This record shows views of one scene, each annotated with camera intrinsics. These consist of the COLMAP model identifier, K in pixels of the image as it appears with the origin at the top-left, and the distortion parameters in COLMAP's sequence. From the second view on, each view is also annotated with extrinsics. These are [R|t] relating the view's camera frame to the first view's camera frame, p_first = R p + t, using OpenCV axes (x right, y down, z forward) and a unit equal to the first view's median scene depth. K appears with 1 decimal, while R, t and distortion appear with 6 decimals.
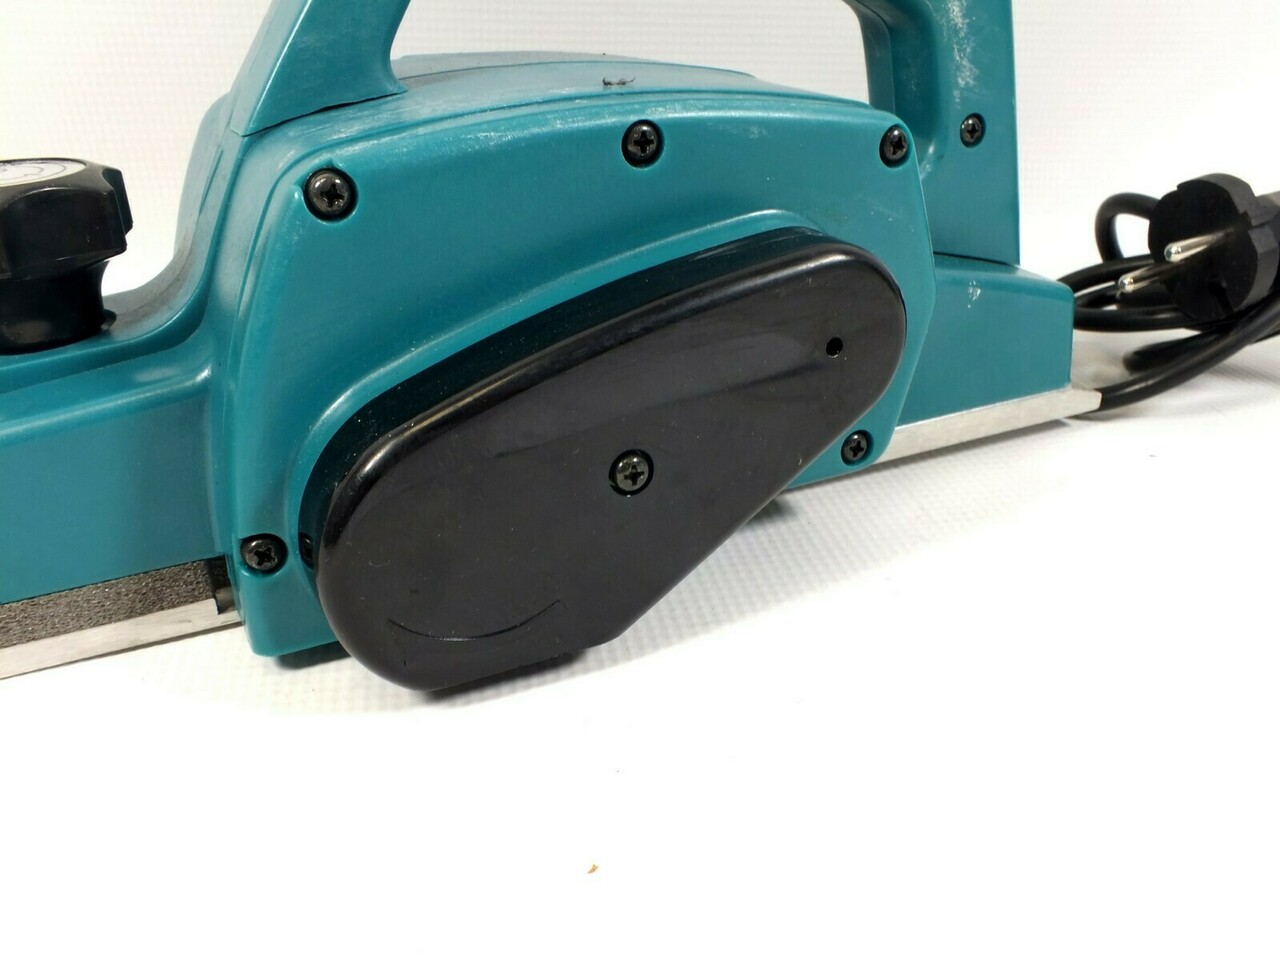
lens RADIAL K [[1327.3, 0, 640.0], [0, 1327.3, 480.0], [0, 0, 1]] dist [-0.355943, 0.909419]
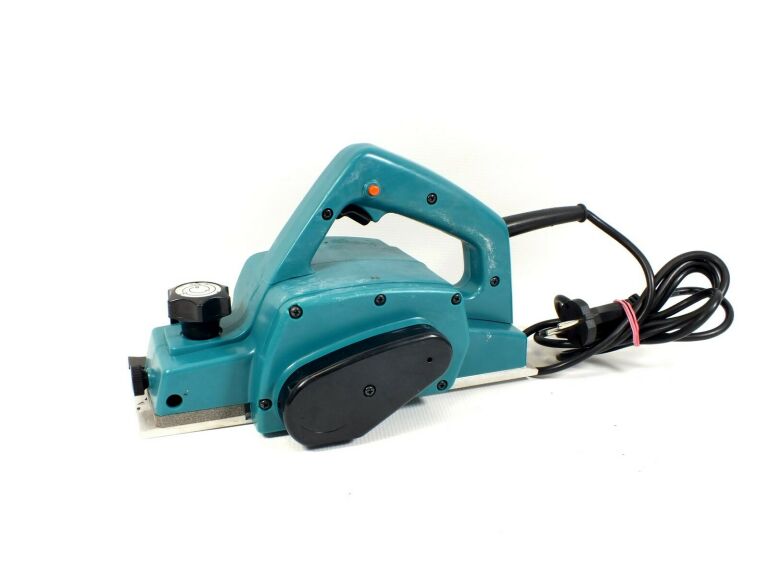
lens RADIAL K [[789.1, 0, 384.0], [0, 789.1, 288.5], [0, 0, 1]] dist [-0.119076, 0.236531]
pose [[0.996205, 0.082665, -0.027256, 0.066060], [-0.084715, 0.992731, -0.085493, -0.098404], [0.019990, 0.087477, 0.995966, -1.132346]]
